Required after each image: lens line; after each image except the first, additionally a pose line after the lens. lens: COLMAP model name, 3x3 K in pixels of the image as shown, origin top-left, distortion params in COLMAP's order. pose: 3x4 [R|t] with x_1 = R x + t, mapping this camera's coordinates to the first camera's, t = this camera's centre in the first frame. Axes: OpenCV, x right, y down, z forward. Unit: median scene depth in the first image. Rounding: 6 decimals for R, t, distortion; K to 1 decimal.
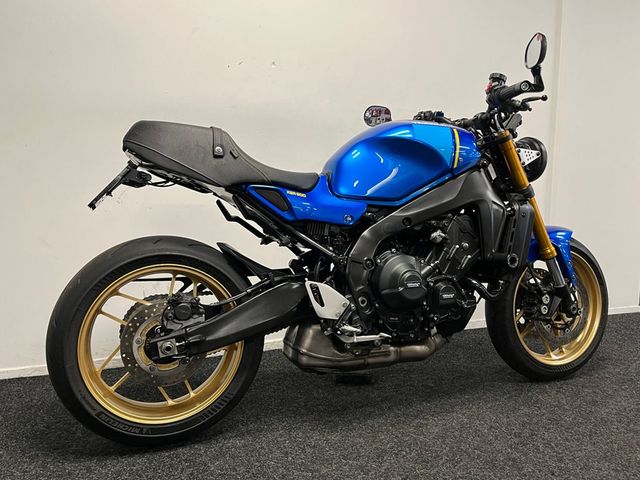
lens RADIAL K [[545.5, 0, 320.6], [0, 545.5, 234.1], [0, 0, 1]] dist [0.046959, 0.009025]
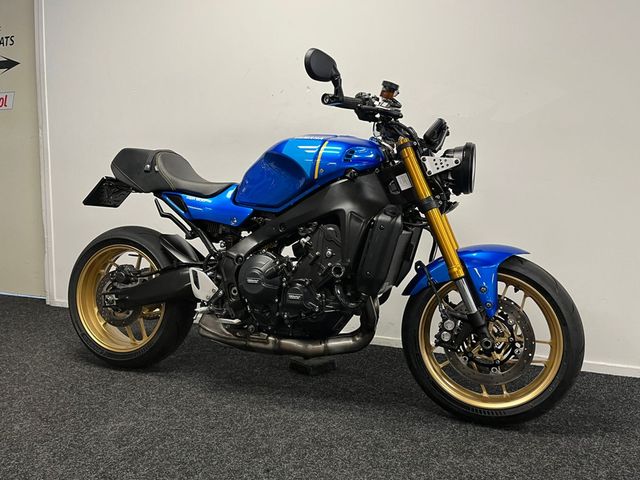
lens RADIAL K [[545.5, 0, 320.2], [0, 545.5, 239.2], [0, 0, 1]] dist [0.046959, 0.009025]
pose [[0.751031, 0.074443, -0.656057, 1.080583], [-0.069003, 0.997032, 0.034142, -0.046542], [0.656651, 0.019628, 0.753939, 0.246351]]
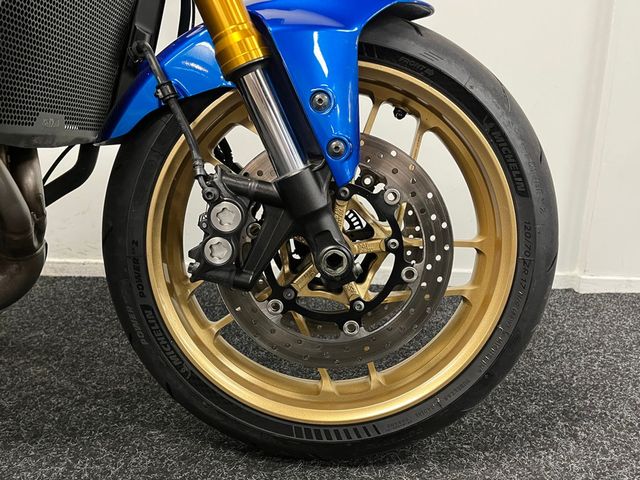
lens RADIAL K [[545.5, 0, 316.9], [0, 545.5, 240.2], [0, 0, 1]] dist [0.046959, 0.009025]
pose [[0.923223, 0.110090, -0.368158, 0.745046], [-0.050072, 0.984379, 0.168792, 0.102167], [0.380989, -0.137398, 0.914313, 0.966421]]
